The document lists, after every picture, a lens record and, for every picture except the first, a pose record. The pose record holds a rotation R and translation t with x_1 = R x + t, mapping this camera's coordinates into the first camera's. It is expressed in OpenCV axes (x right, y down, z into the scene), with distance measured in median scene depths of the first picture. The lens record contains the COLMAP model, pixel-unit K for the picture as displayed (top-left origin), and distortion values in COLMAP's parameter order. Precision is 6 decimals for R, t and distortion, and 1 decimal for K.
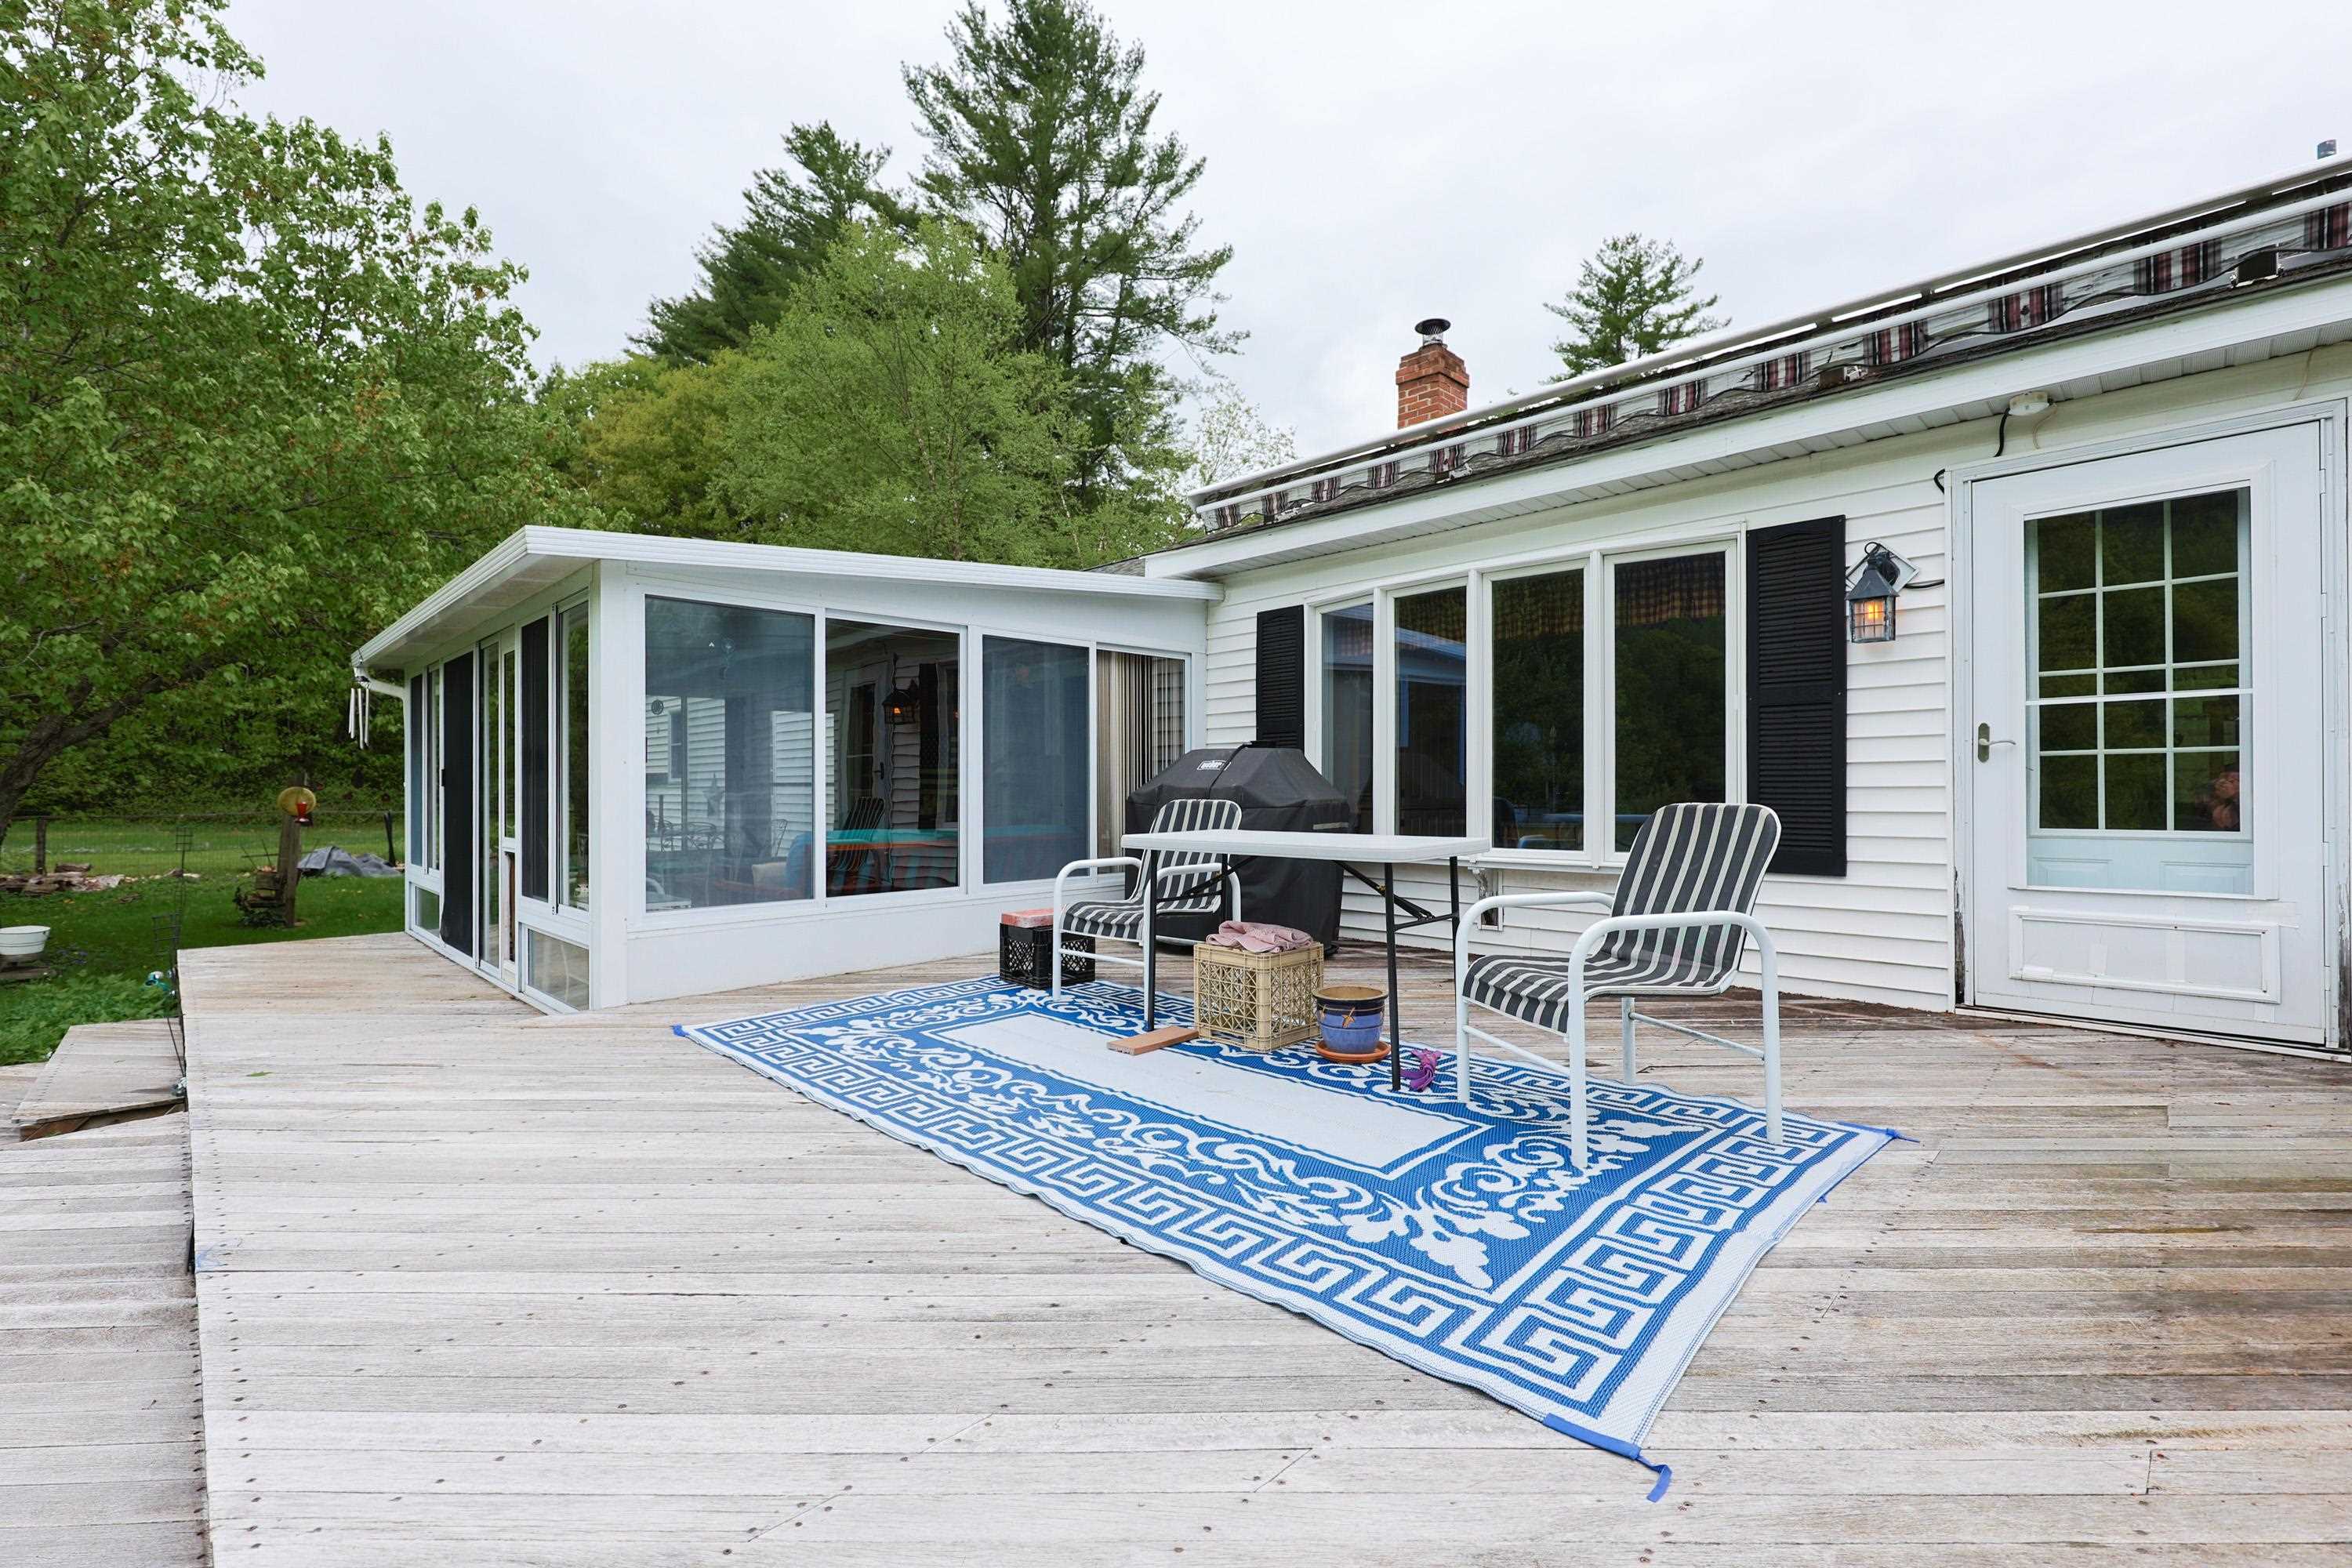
lens RADIAL K [[1026.8, 0, 1172.9], [0, 1026.8, 781.8], [0, 0, 1]] dist [-0.005794, -0.000803]
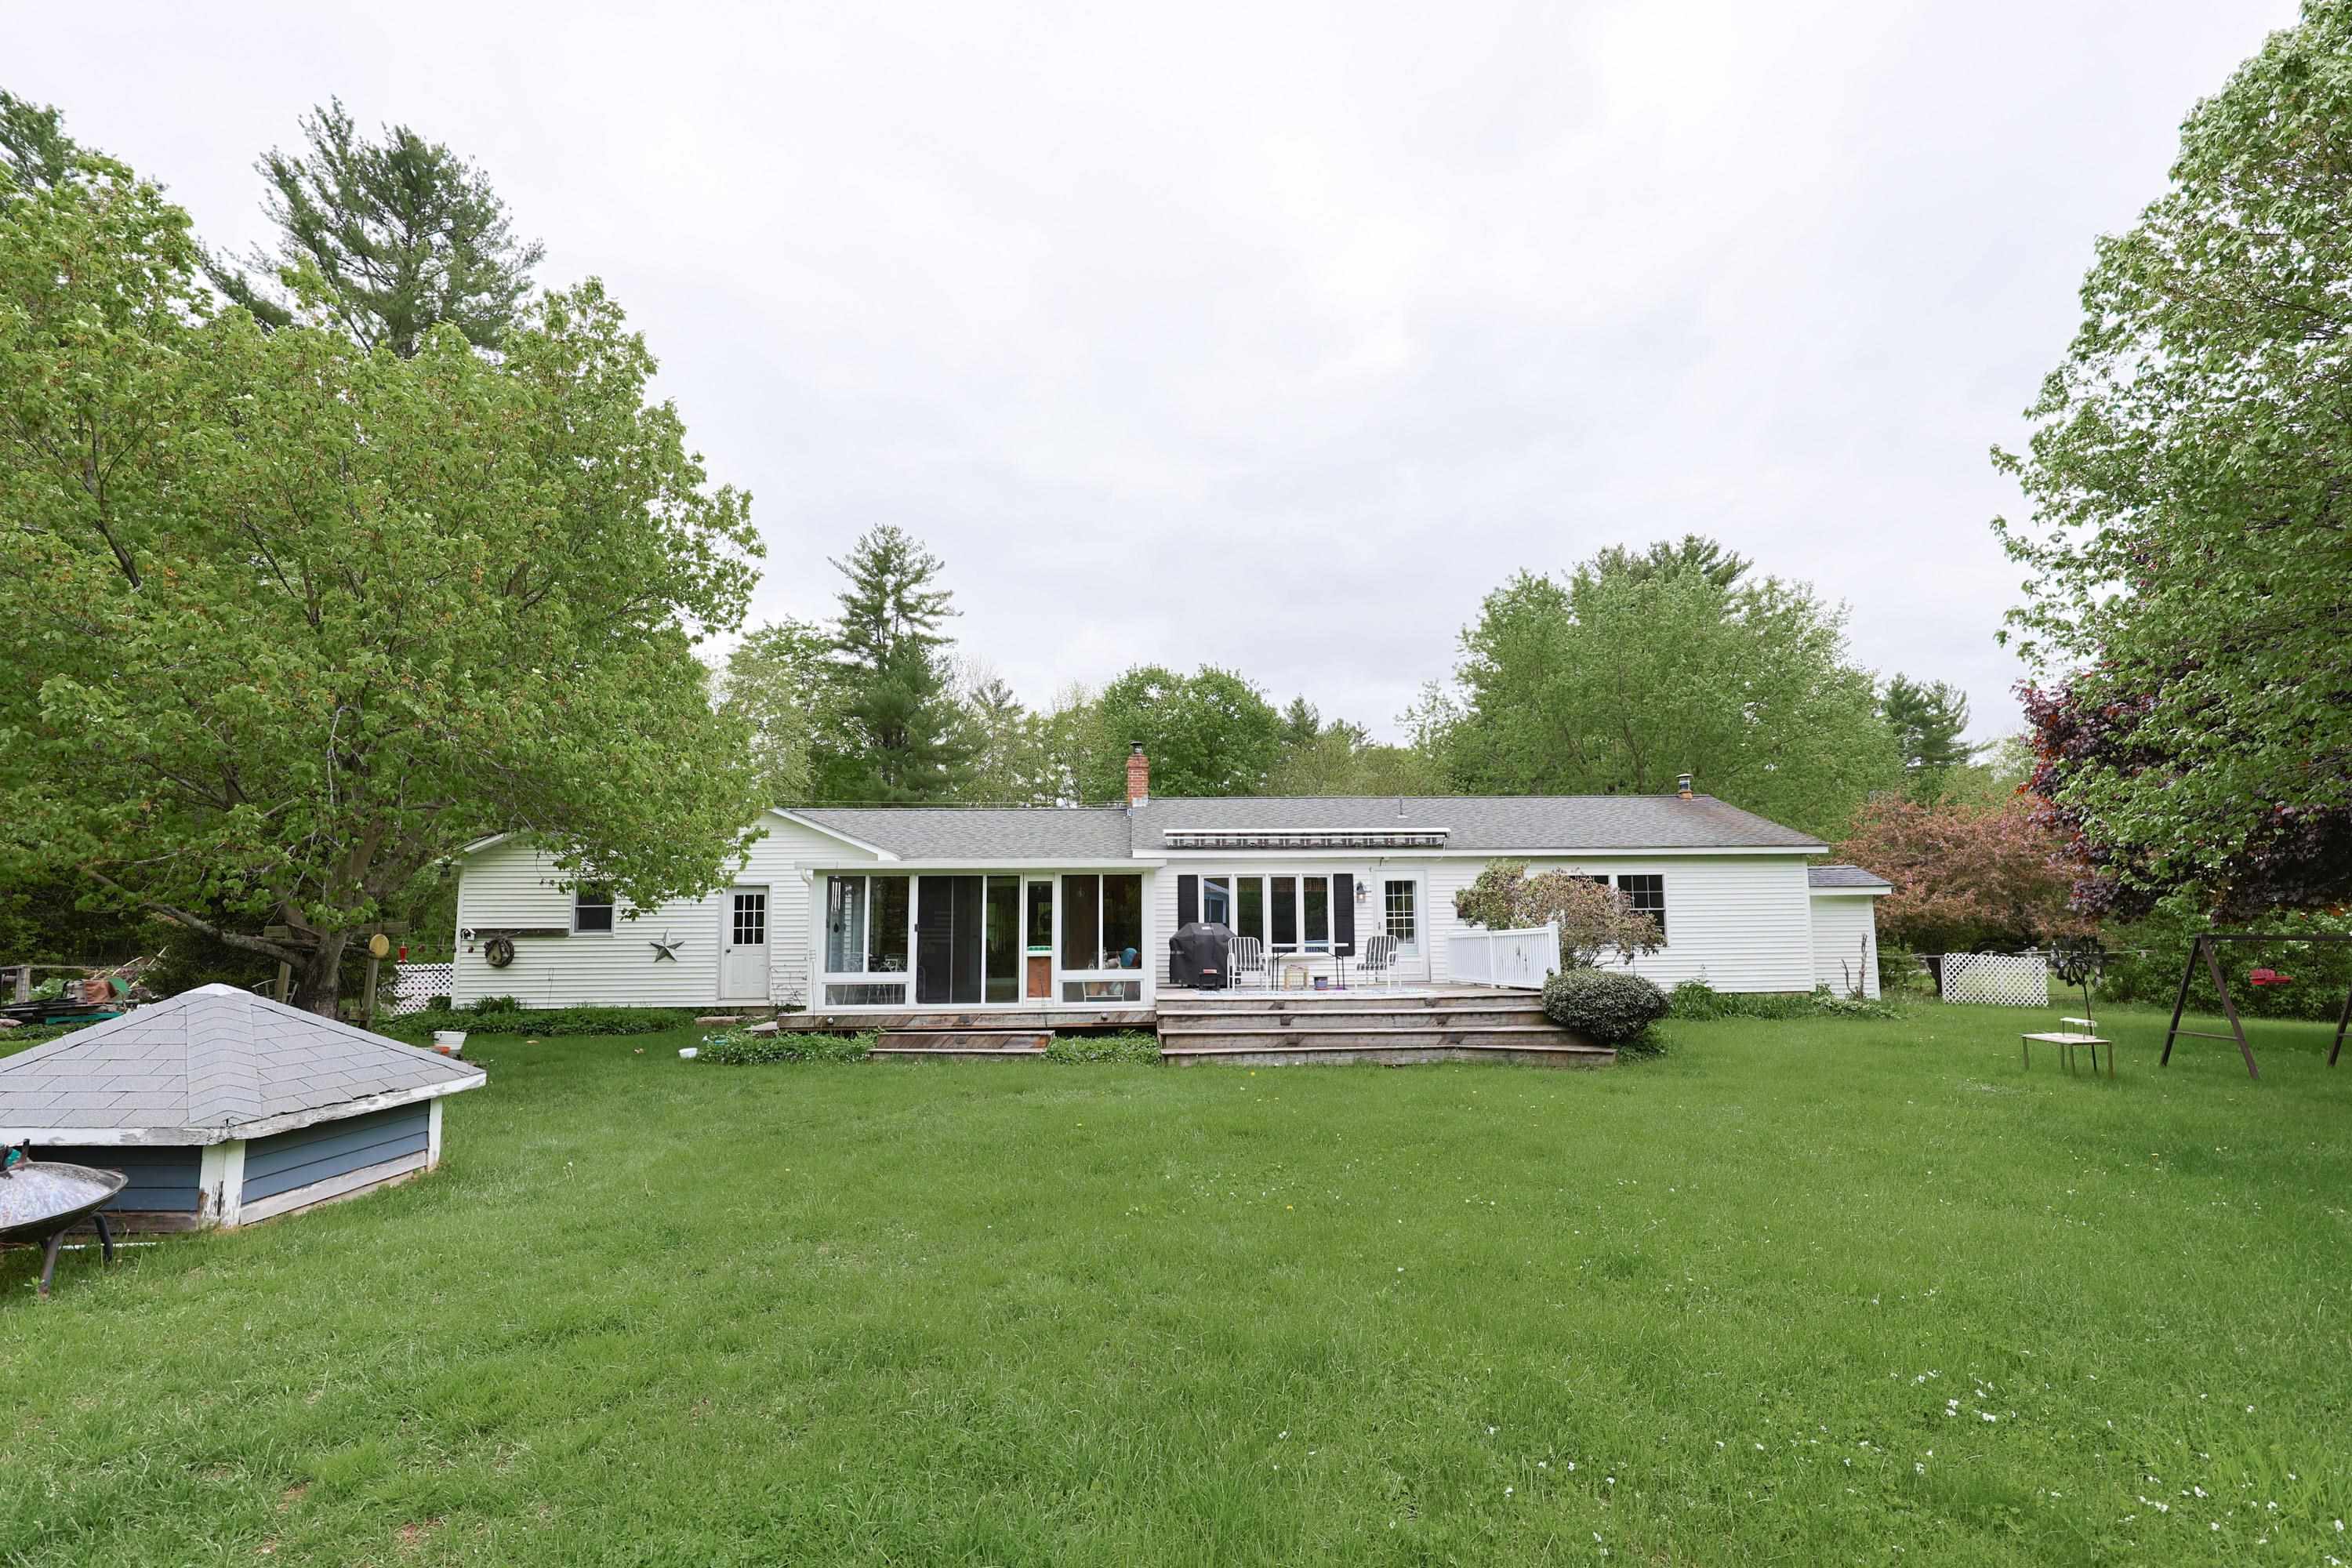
lens RADIAL K [[1026.8, 0, 1199.5], [0, 1026.8, 795.5], [0, 0, 1]] dist [-0.005794, -0.000803]
pose [[0.662923, 0.112729, 0.740152, -2.876890], [0.004743, 0.987947, -0.154718, 0.083858], [-0.748673, 0.106077, 0.654398, -1.340531]]
